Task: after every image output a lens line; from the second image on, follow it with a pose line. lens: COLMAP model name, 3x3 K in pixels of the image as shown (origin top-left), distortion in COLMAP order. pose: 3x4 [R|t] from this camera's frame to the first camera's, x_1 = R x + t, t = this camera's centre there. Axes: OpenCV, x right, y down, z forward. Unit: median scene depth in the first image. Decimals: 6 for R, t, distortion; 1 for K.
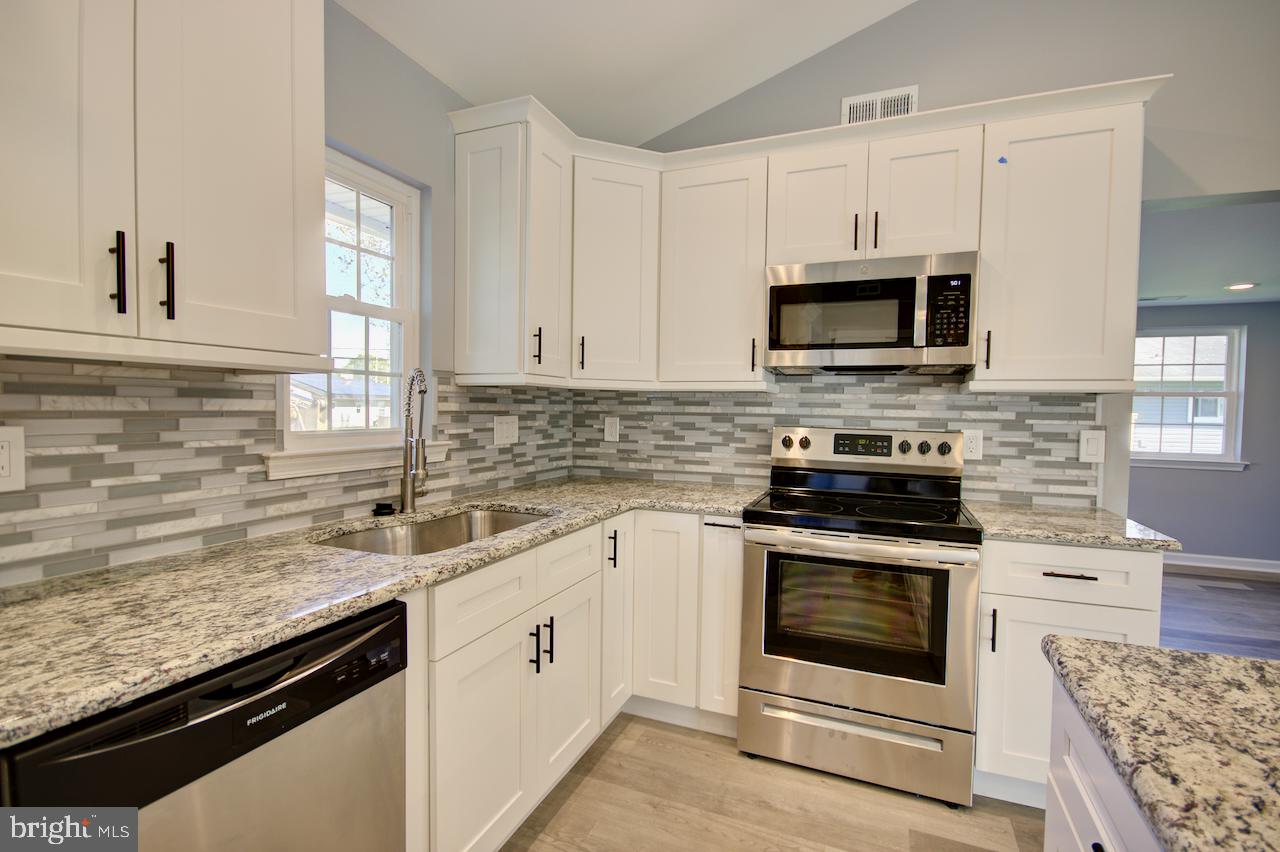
lens RADIAL K [[593.8, 0, 644.7], [0, 593.8, 426.5], [0, 0, 1]] dist [0.005026, -0.004547]
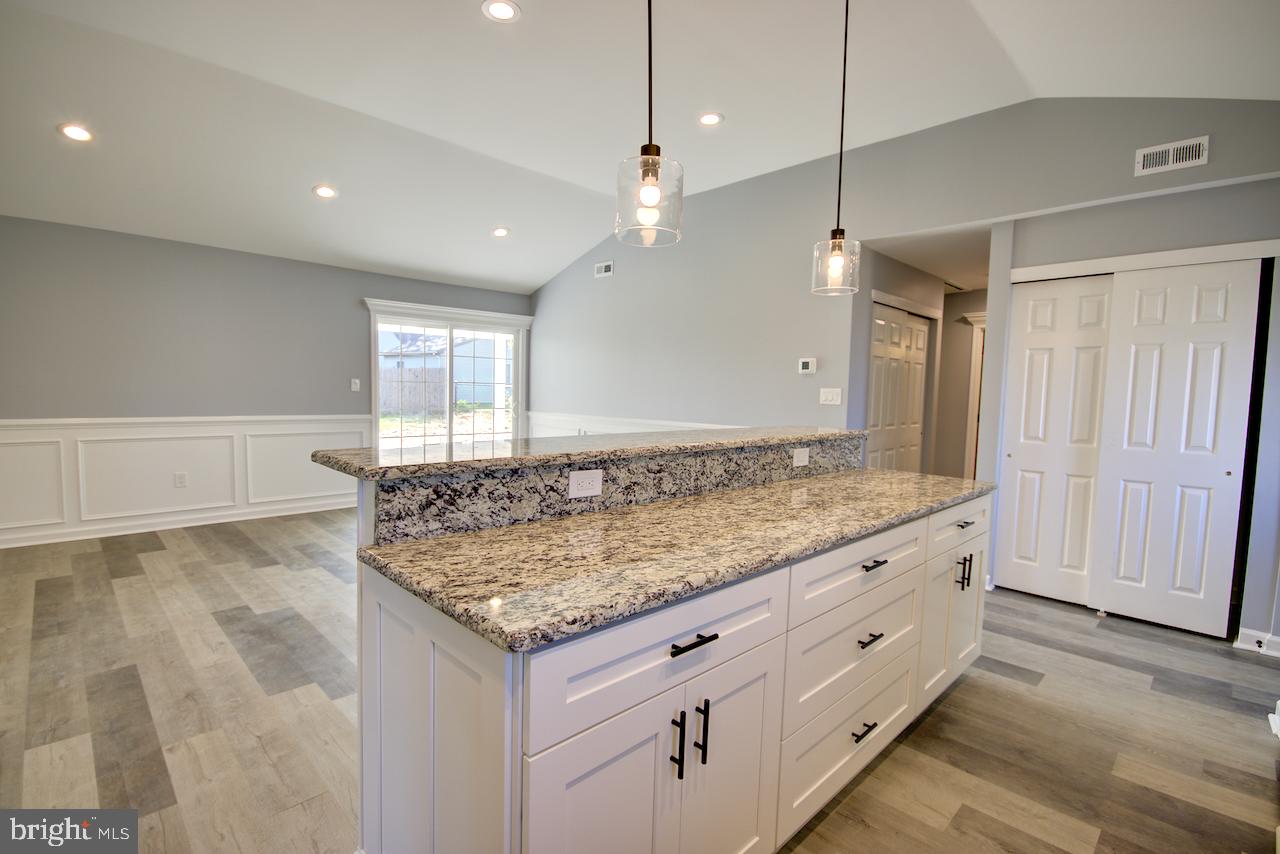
lens RADIAL K [[593.8, 0, 634.4], [0, 593.8, 420.9], [0, 0, 1]] dist [0.005026, -0.004547]
pose [[-0.913510, -0.057462, 0.402737, 0.081182], [-0.023090, 0.995702, 0.089692, -0.037545], [-0.406160, 0.072635, -0.910911, 0.930310]]
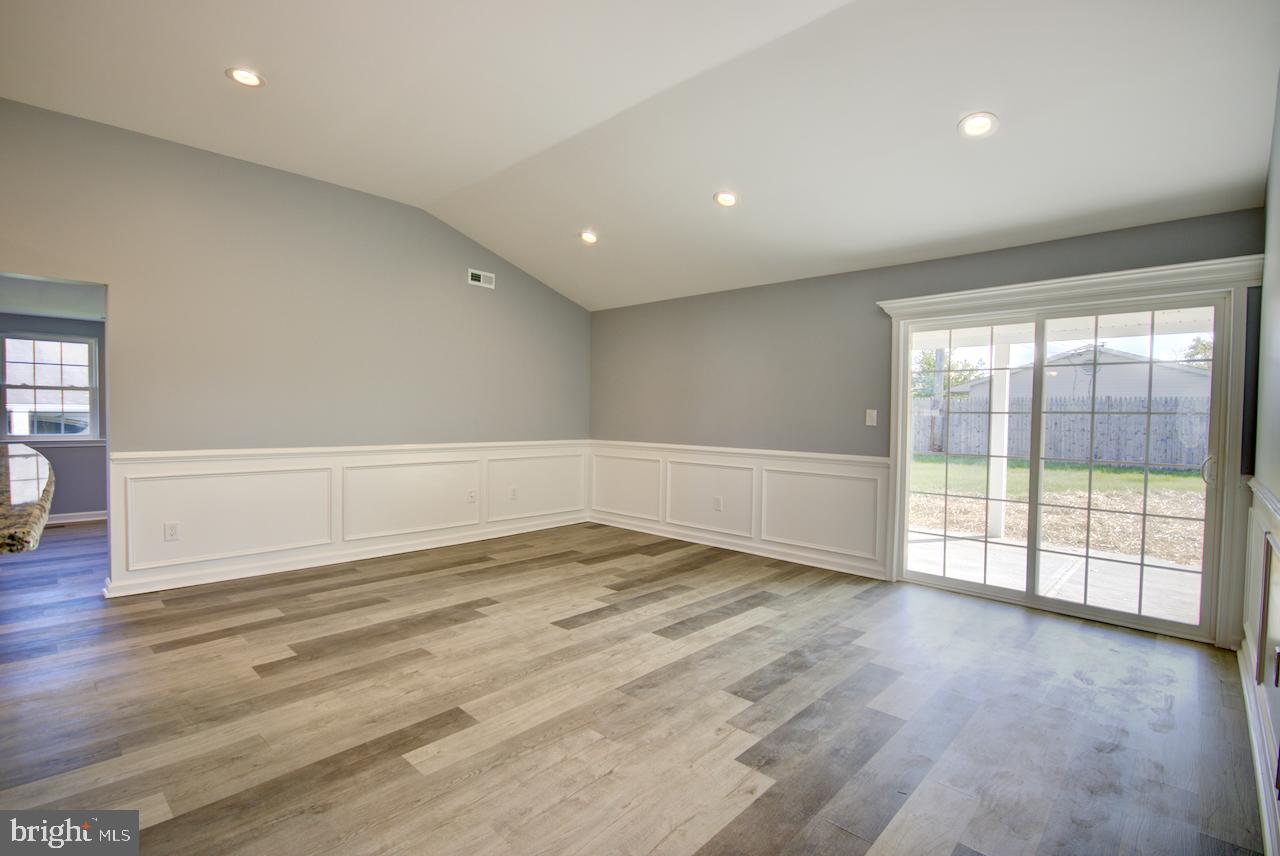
lens RADIAL K [[593.8, 0, 636.1], [0, 593.8, 431.8], [0, 0, 1]] dist [0.005026, -0.004547]
pose [[0.367495, -0.037637, 0.929263, 0.109436], [0.021335, 0.999259, 0.032034, 0.051770], [-0.929781, 0.008053, 0.368026, -1.417640]]
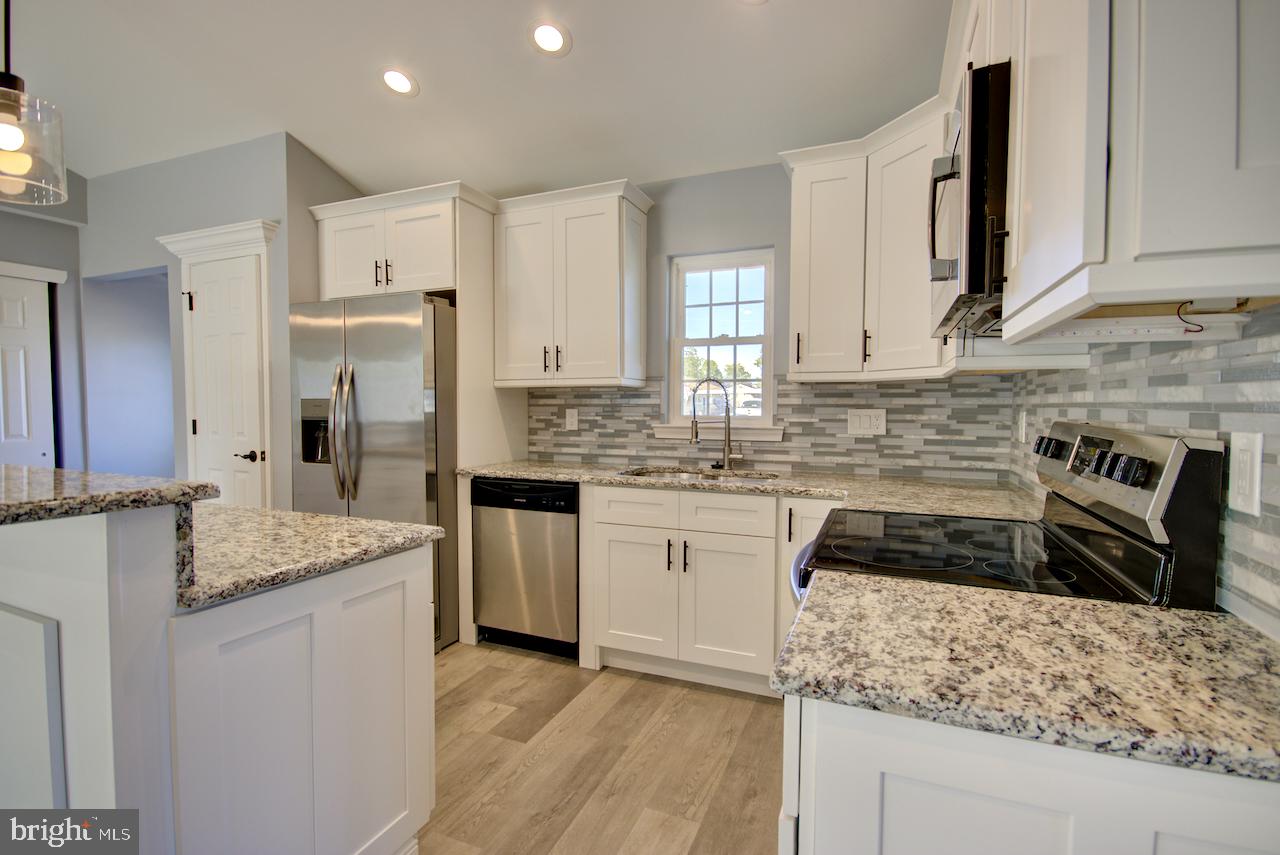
lens RADIAL K [[593.8, 0, 638.1], [0, 593.8, 429.4], [0, 0, 1]] dist [0.005026, -0.004547]
pose [[-0.015818, 0.024581, -0.999573, 1.193814], [-0.035010, 0.999071, 0.025123, 0.009626], [0.999262, 0.035393, -0.014943, 0.816662]]
